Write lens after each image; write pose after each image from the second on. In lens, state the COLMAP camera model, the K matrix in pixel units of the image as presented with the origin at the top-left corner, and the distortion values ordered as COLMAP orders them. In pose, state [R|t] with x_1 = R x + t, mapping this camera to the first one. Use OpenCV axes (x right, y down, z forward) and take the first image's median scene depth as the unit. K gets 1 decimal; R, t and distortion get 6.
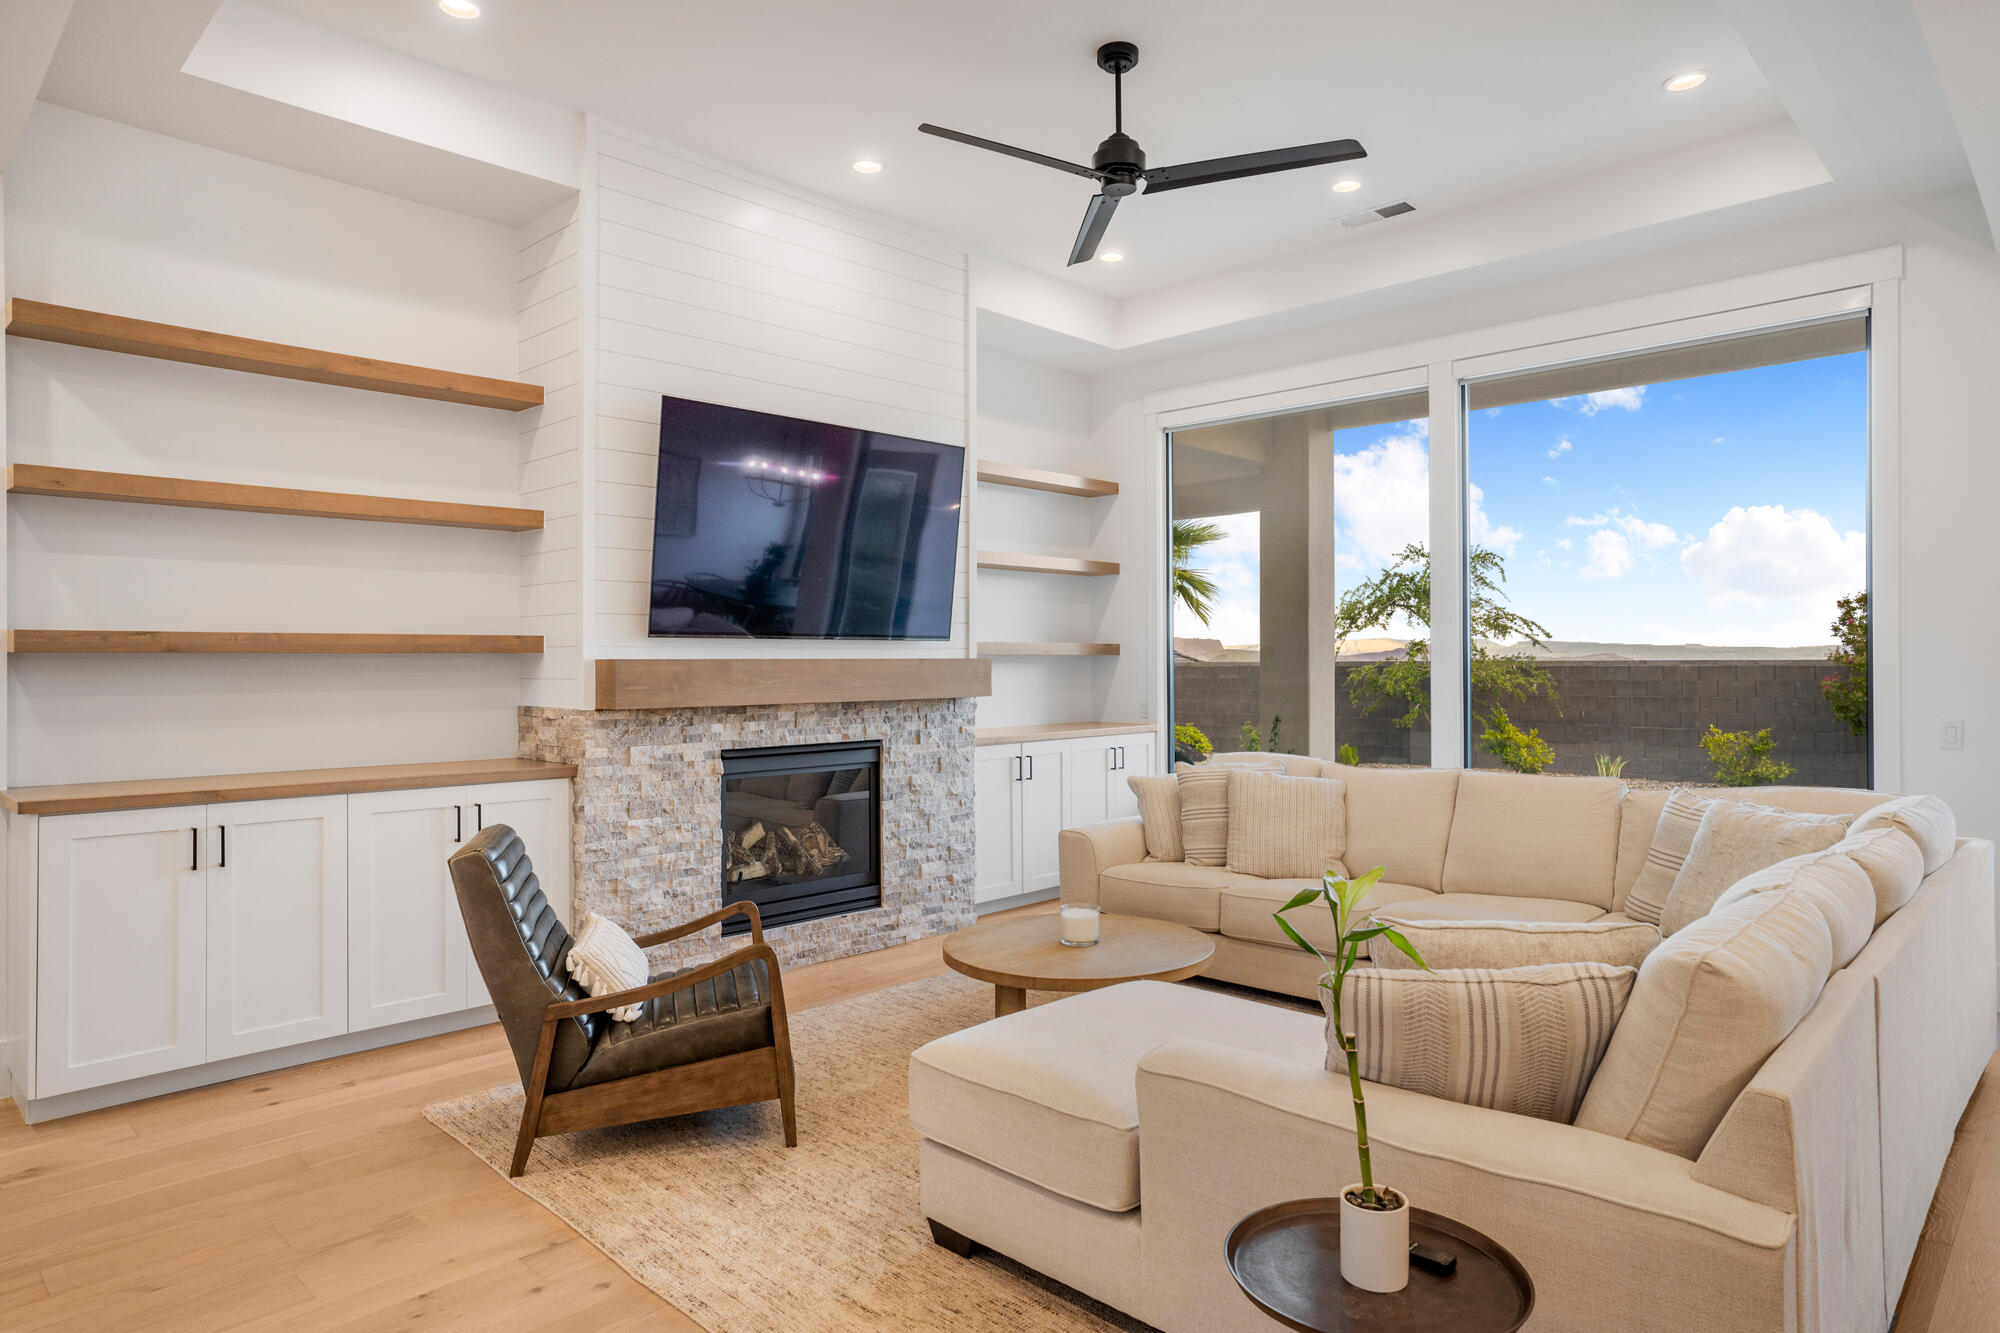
lens RADIAL K [[1179.8, 0, 1000.0], [0, 1179.8, 666.5], [0, 0, 1]] dist [-0.039566, 0.043241]
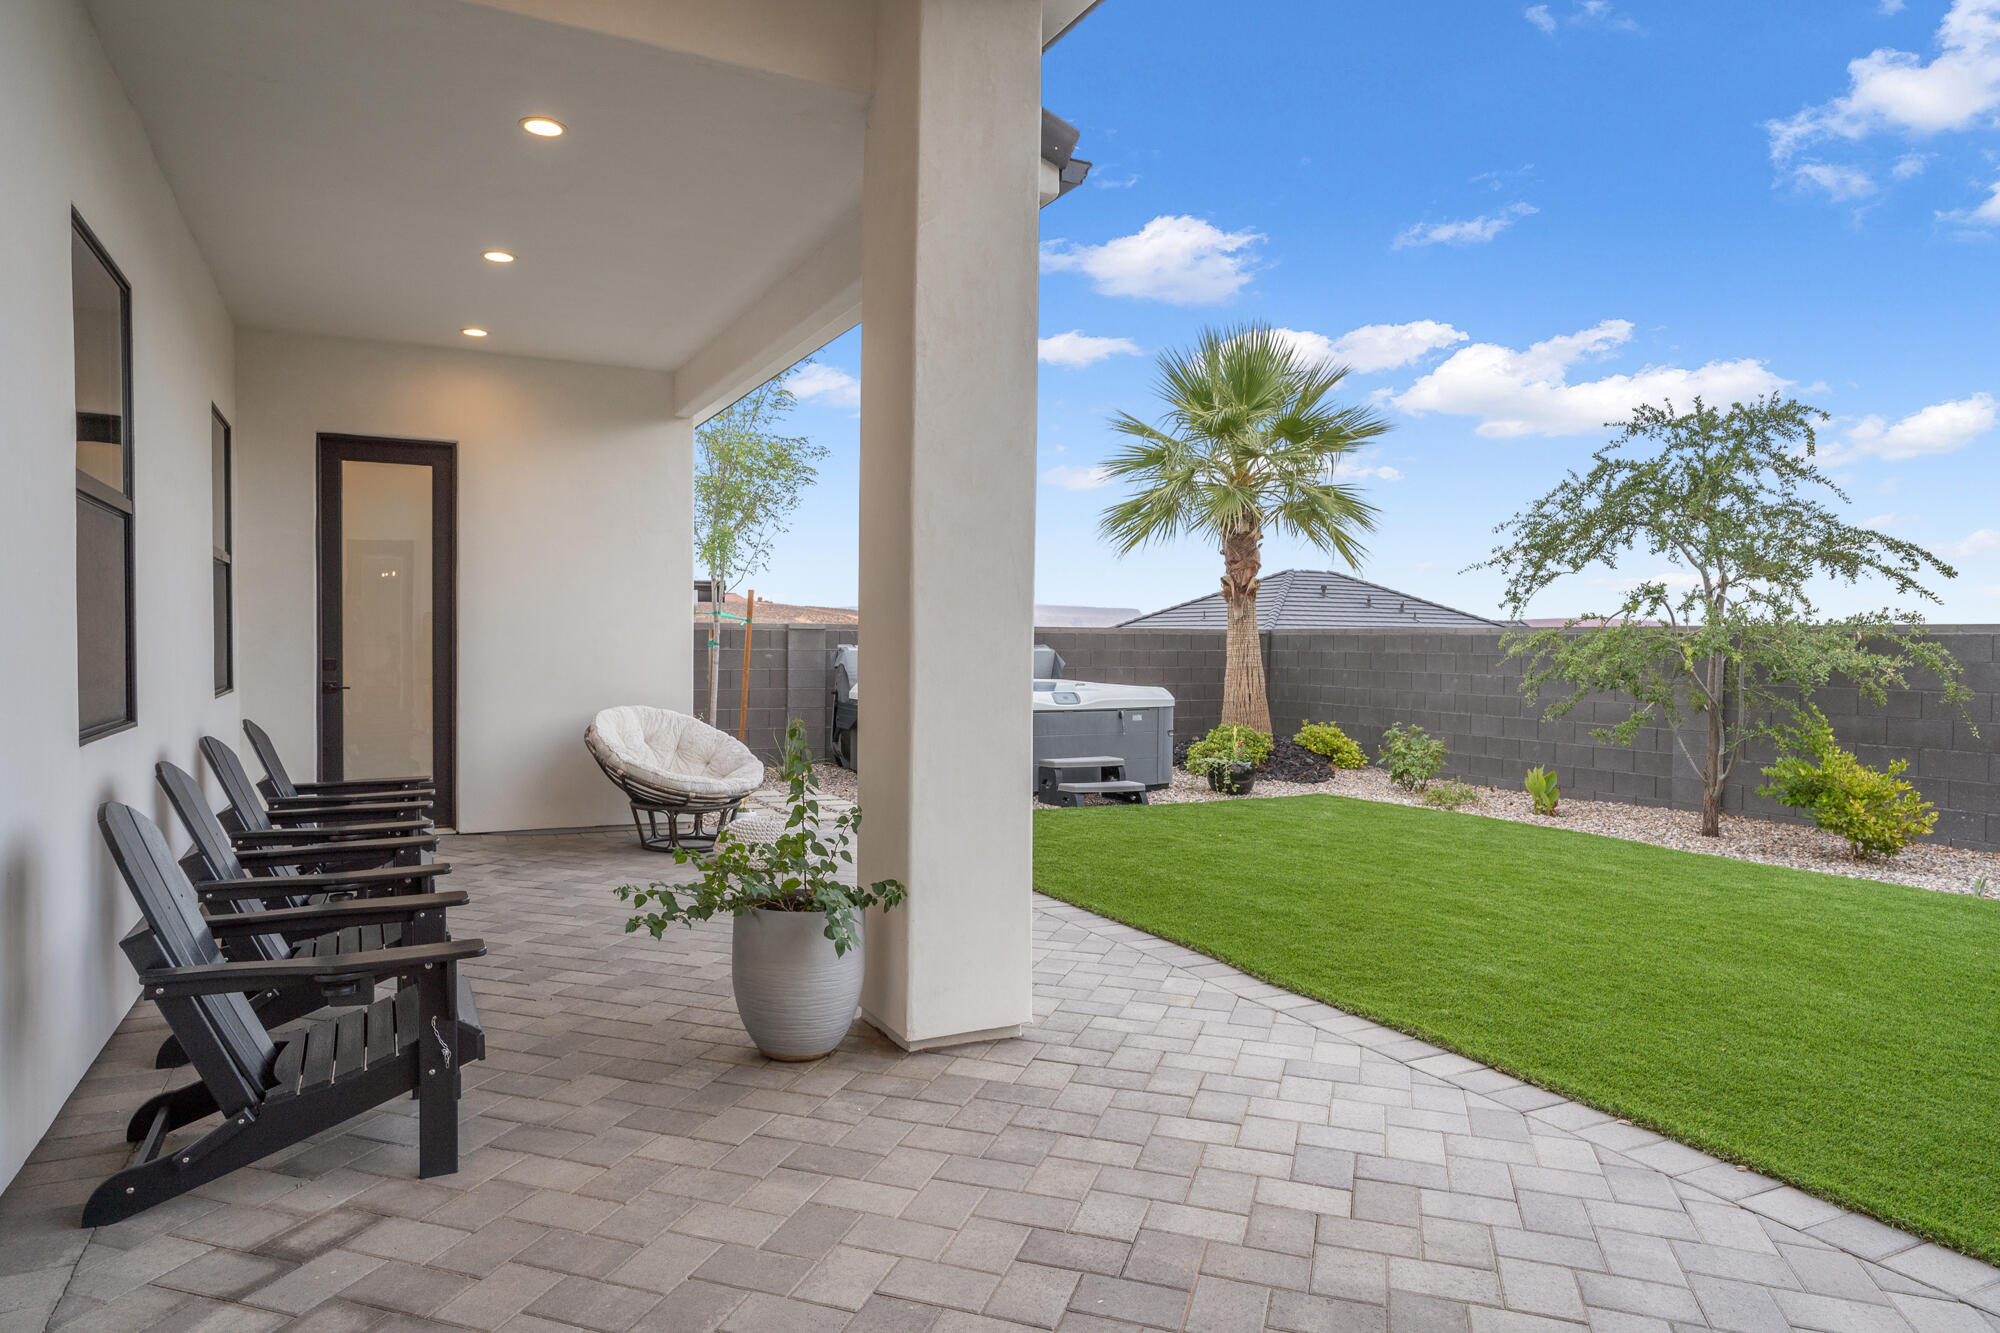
lens RADIAL K [[1233.9, 0, 988.5], [0, 1233.9, 657.6], [0, 0, 1]] dist [-0.040088, 0.059712]
pose [[0.946404, 0.017172, -0.322528, 0.749609], [-0.013552, 0.999817, 0.013466, 0.024055], [0.322701, -0.008374, 0.946464, 1.121565]]
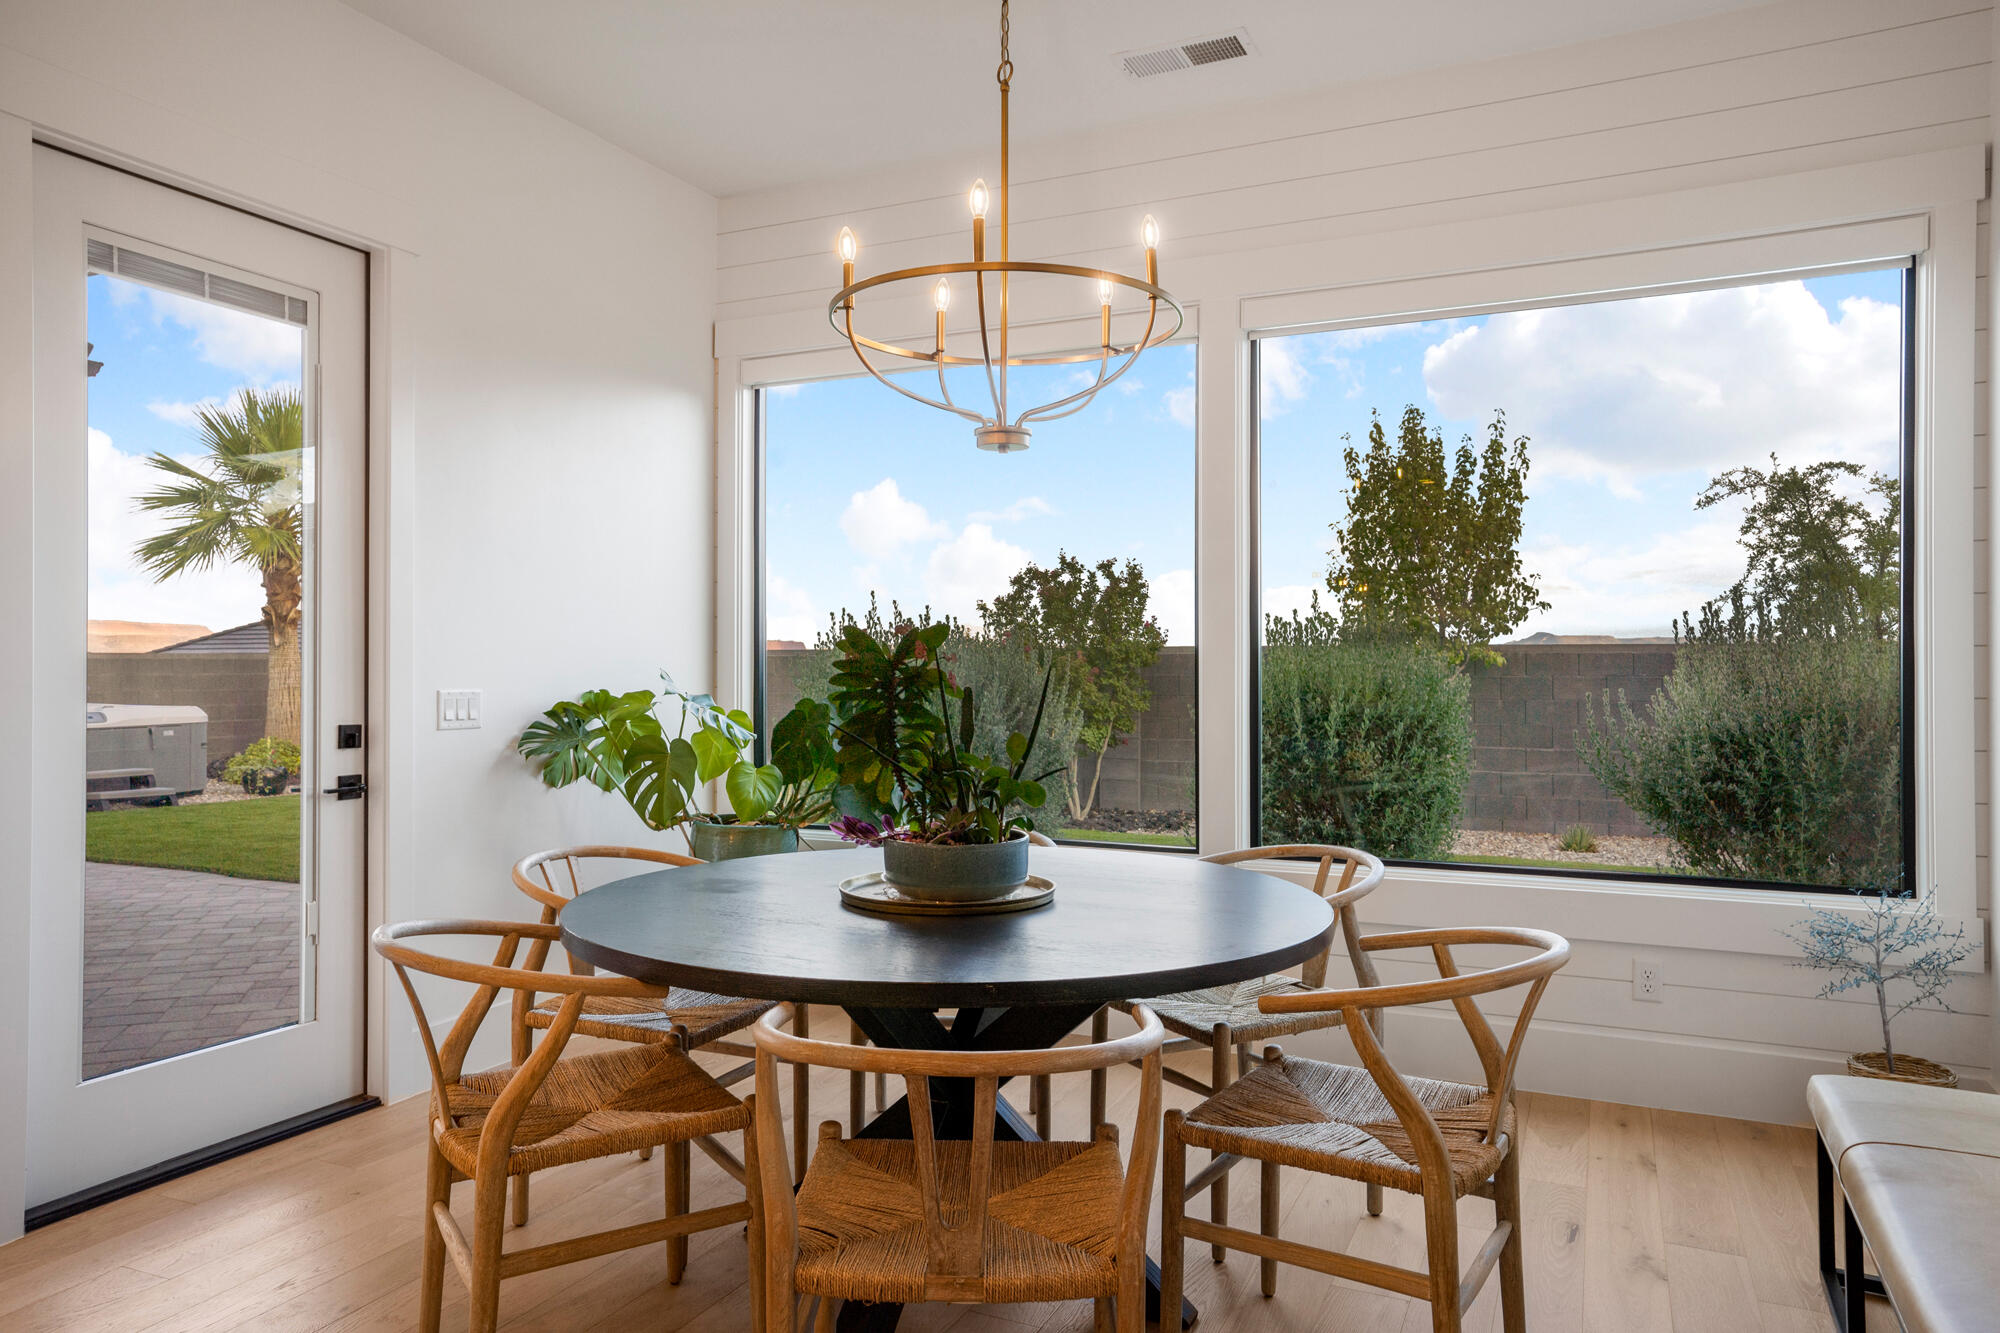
lens RADIAL K [[1323.9, 0, 987.3], [0, 1323.9, 665.2], [0, 0, 1]] dist [-0.036432, 0.070591]
pose [[0.948833, 0.003505, 0.315758, 1.009339], [-0.002170, 0.999987, -0.004578, 0.028729], [-0.315770, 0.003658, 0.948829, 0.274745]]
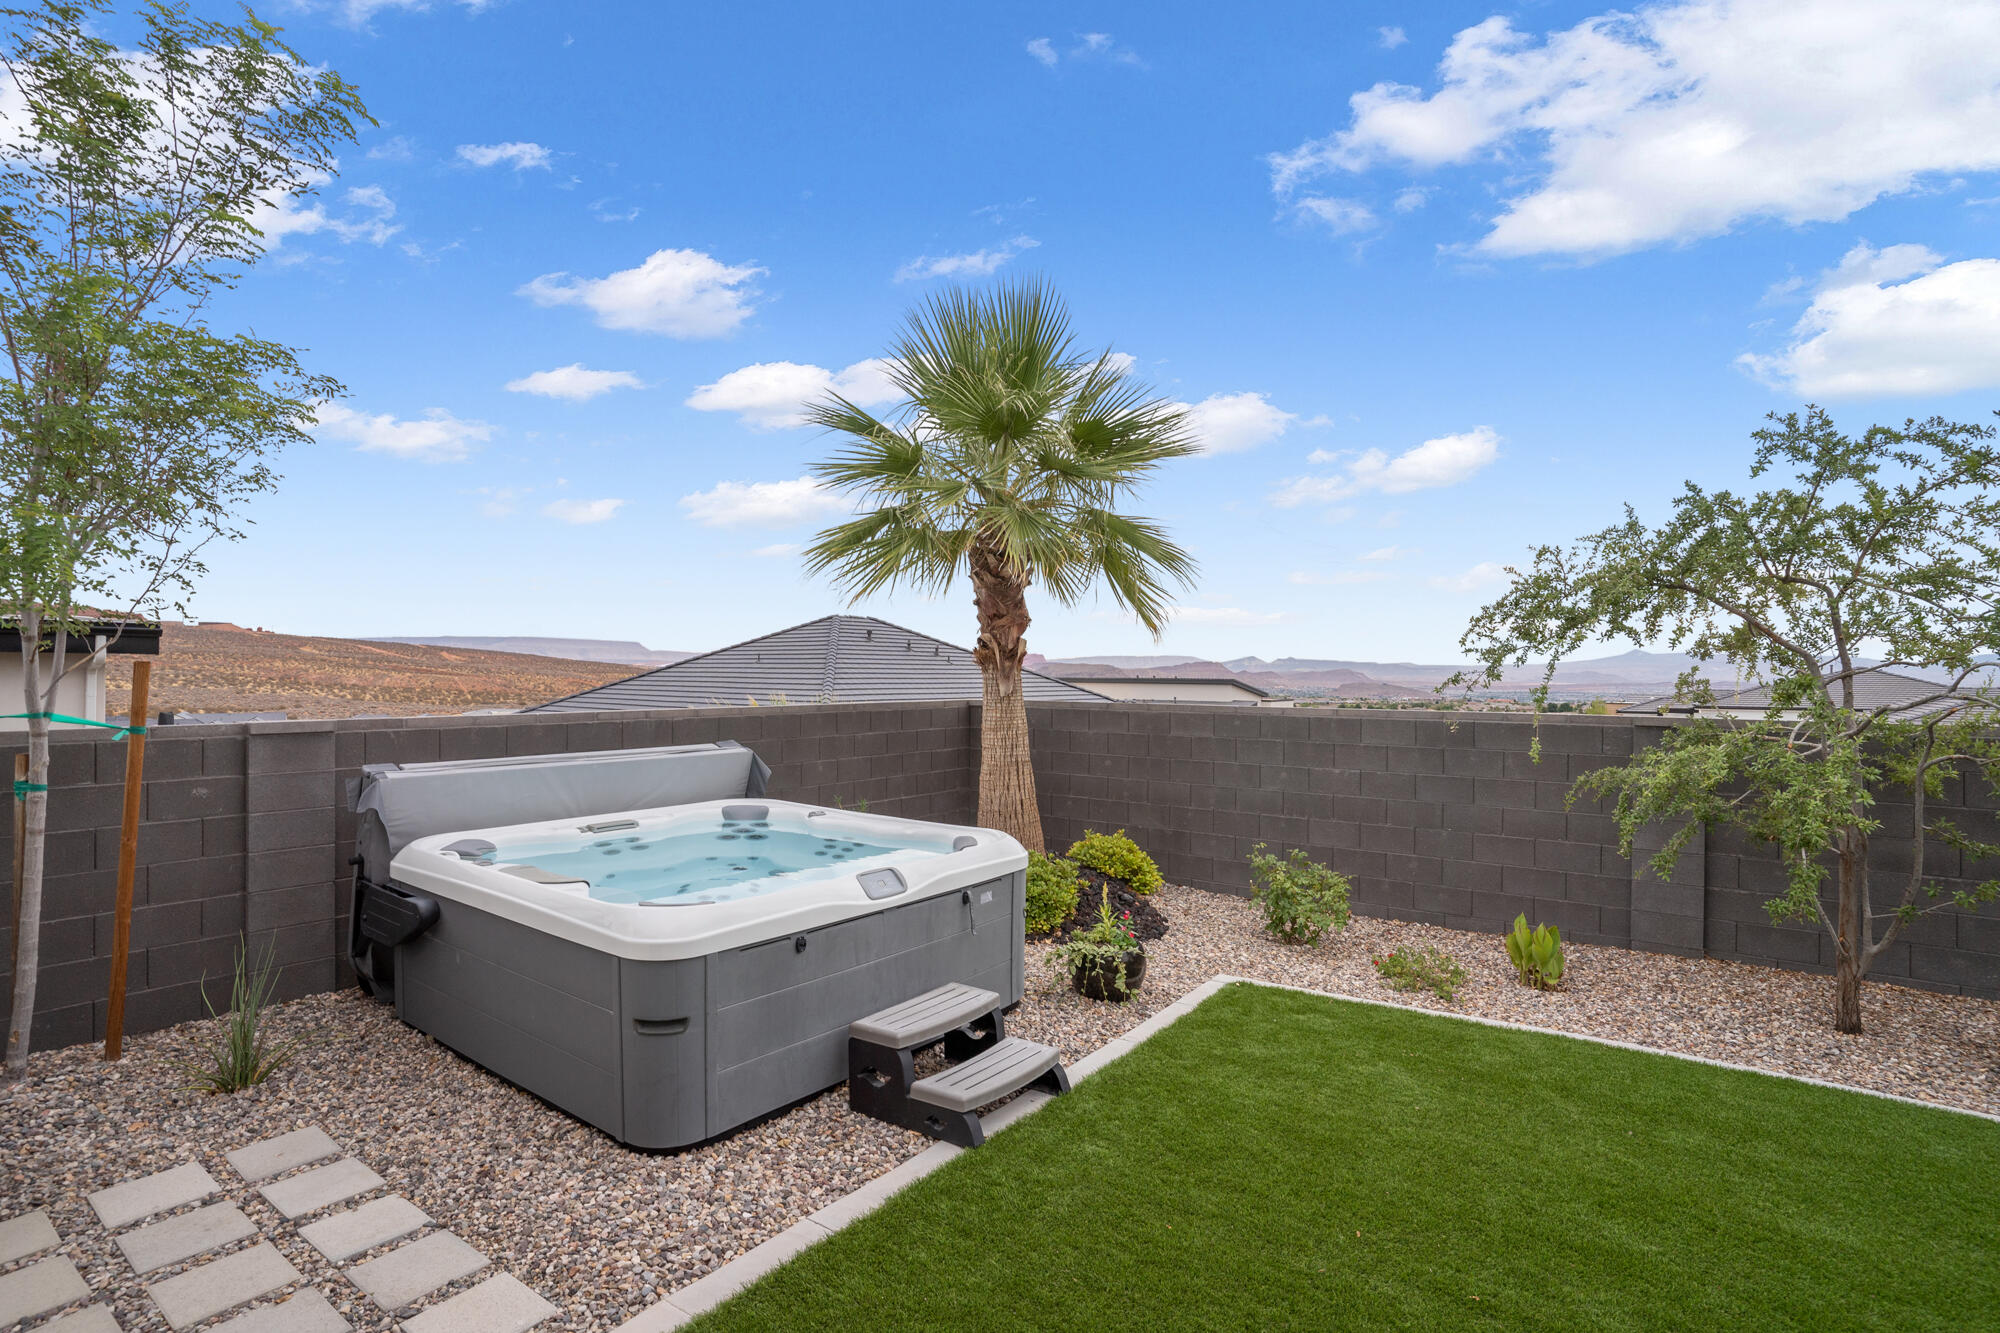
lens RADIAL K [[1006.0, 0, 1000.0], [0, 1006.0, 666.5], [0, 0, 1]] dist [-0.076316, 0.036383]
pose [[0.990547, 0.010297, 0.136785, 0.204979], [-0.009275, 0.999924, -0.008112, -0.059379], [-0.136858, 0.006766, 0.990568, 2.218819]]
